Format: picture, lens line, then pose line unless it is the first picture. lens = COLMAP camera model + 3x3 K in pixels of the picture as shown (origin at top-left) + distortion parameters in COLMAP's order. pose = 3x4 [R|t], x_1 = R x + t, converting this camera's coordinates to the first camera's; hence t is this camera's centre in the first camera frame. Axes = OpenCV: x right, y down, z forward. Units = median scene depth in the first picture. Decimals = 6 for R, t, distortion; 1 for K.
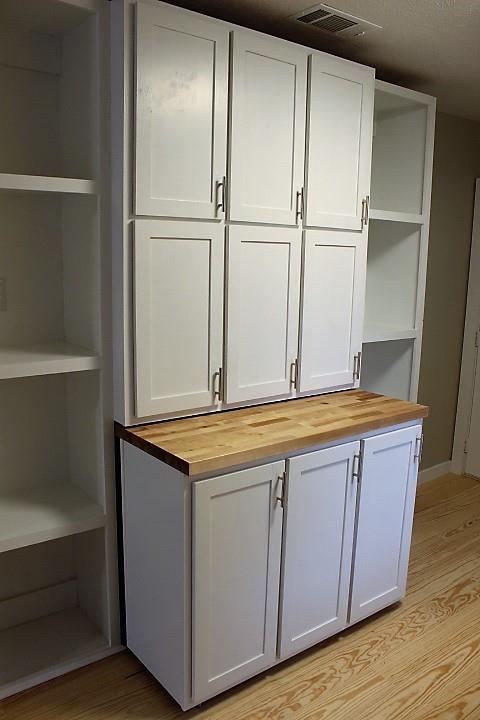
lens RADIAL K [[599.2, 0, 240.0], [0, 599.2, 360.0], [0, 0, 1]] dist [-0.175151, 0.164437]
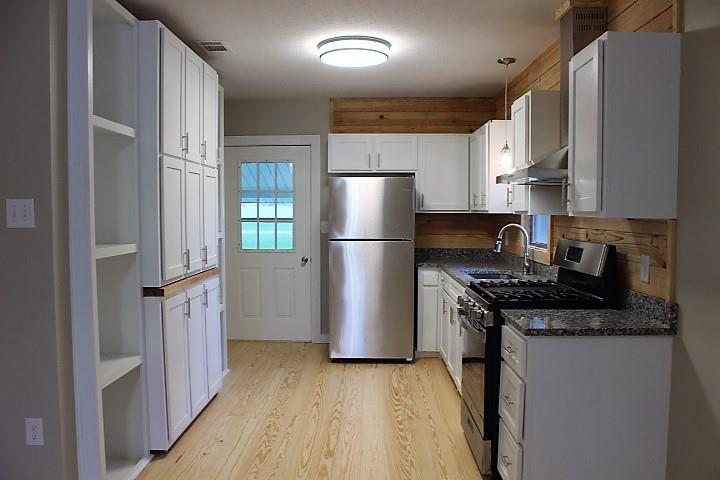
lens RADIAL K [[599.2, 0, 361.4], [0, 599.2, 245.8], [0, 0, 1]] dist [-0.175151, 0.164437]
pose [[0.619037, -0.072692, 0.781991, -0.973017], [0.155938, 0.987259, -0.031670, 0.125672], [-0.769725, 0.141547, 0.622485, -0.340564]]
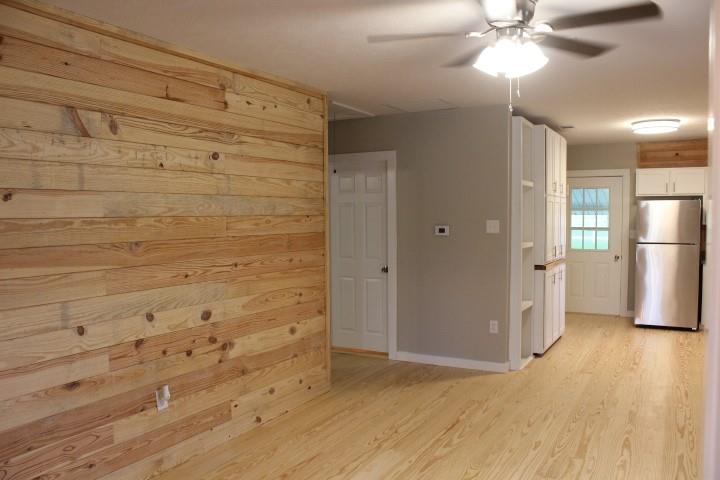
lens RADIAL K [[599.2, 0, 361.4], [0, 599.2, 245.8], [0, 0, 1]] dist [-0.175151, 0.164437]
pose [[0.912528, -0.050411, 0.405896, -2.011542], [0.100514, 0.989583, -0.103068, 0.209424], [-0.396472, 0.134851, 0.908089, -1.188543]]
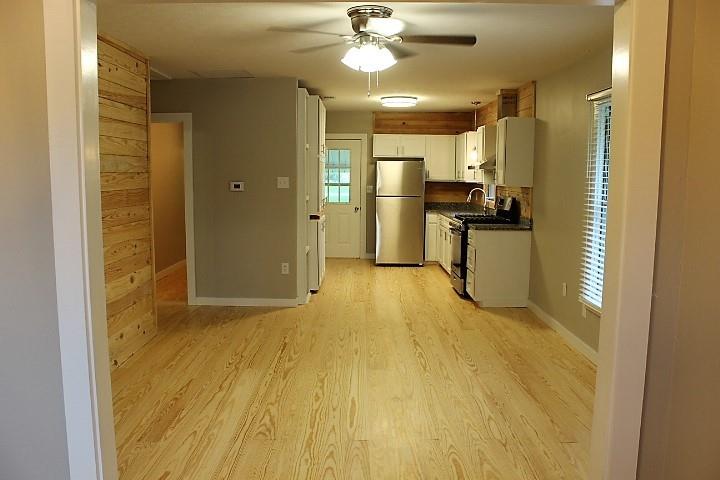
lens RADIAL K [[599.2, 0, 361.4], [0, 599.2, 245.8], [0, 0, 1]] dist [-0.175151, 0.164437]
pose [[0.601713, -0.117697, 0.789993, -2.586550], [0.150399, 0.988086, 0.032656, 0.196497], [-0.784424, 0.099165, 0.612246, -1.206896]]
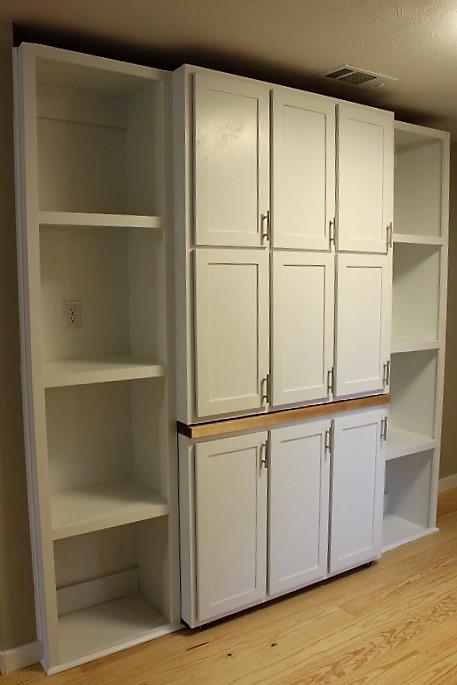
lens RADIAL K [[592.6, 0, 228.5], [0, 592.6, 342.5], [0, 0, 1]] dist [-0.164602, 0.137316]
pose [[0.997704, -0.019479, -0.064864, -0.032554], [0.014962, 0.997476, -0.069407, 0.029774], [0.066052, 0.068277, 0.995477, -0.144273]]
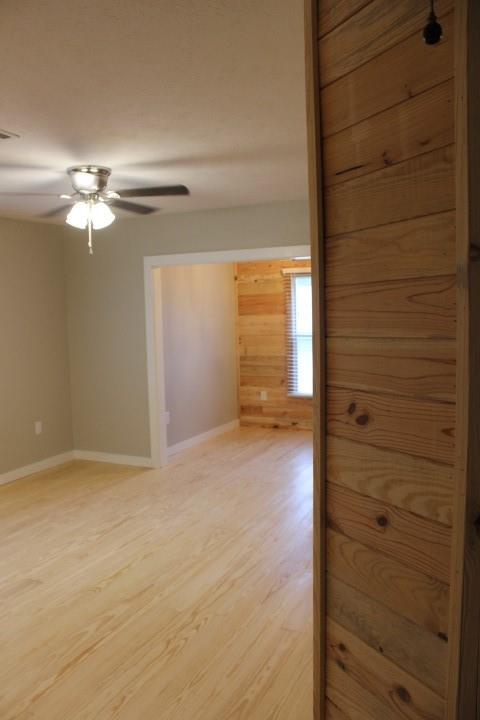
lens RADIAL K [[607.4, 0, 223.0], [0, 607.4, 358.0], [0, 0, 1]] dist [-0.004554, -0.003013]
pose [[-0.890722, 0.035763, -0.453139, -0.776556], [-0.077179, 0.970526, 0.228305, -0.286999], [0.447948, 0.238329, -0.861709, 1.453657]]
